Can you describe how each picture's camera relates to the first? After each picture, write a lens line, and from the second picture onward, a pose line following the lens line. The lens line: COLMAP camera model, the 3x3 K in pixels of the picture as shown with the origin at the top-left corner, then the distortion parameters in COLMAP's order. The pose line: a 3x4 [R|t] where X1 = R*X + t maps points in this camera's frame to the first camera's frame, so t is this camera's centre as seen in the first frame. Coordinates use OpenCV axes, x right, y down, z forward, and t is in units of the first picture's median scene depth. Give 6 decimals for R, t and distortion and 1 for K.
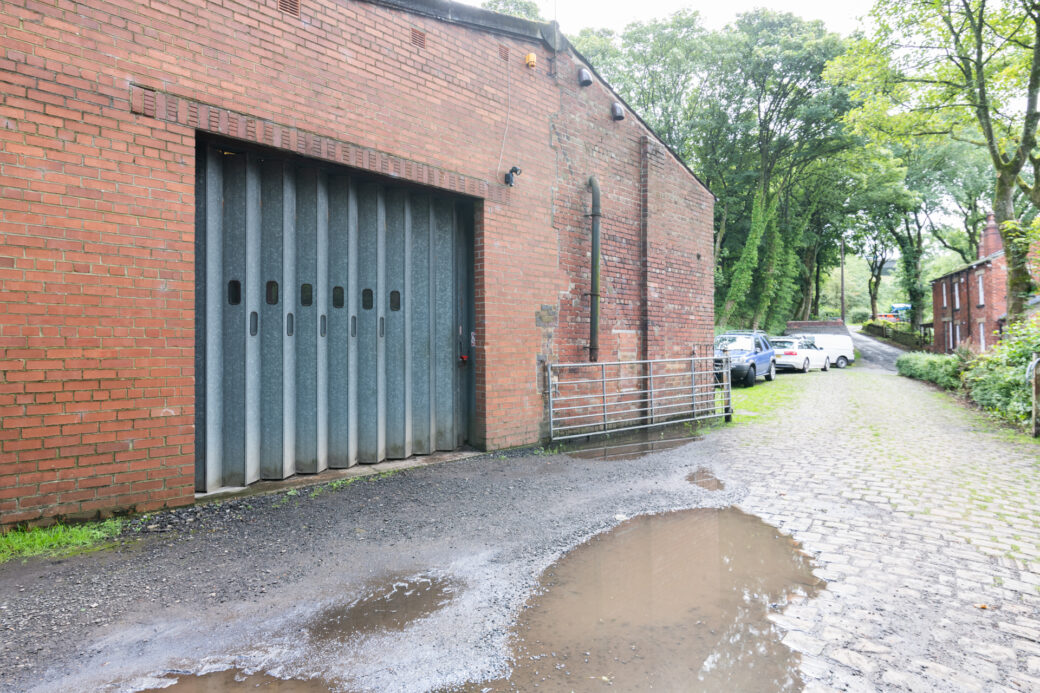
lens RADIAL K [[538.3, 0, 519.8], [0, 538.3, 346.6], [0, 0, 1]] dist [-0.001806, -0.000291]
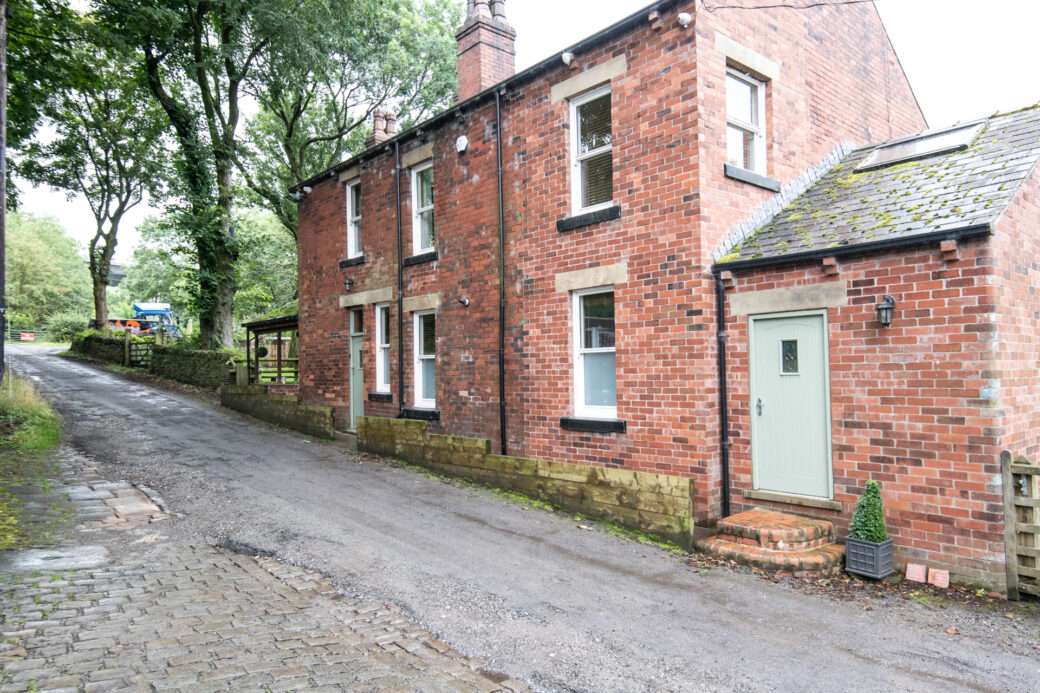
lens RADIAL K [[684.2, 0, 519.9], [0, 684.2, 346.0], [0, 0, 1]] dist [-0.011964, -0.002292]
pose [[0.408511, 0.054123, 0.911147, 0.281923], [-0.000894, 0.998264, -0.058897, -0.001945], [-0.912753, 0.023246, 0.407850, 0.442315]]
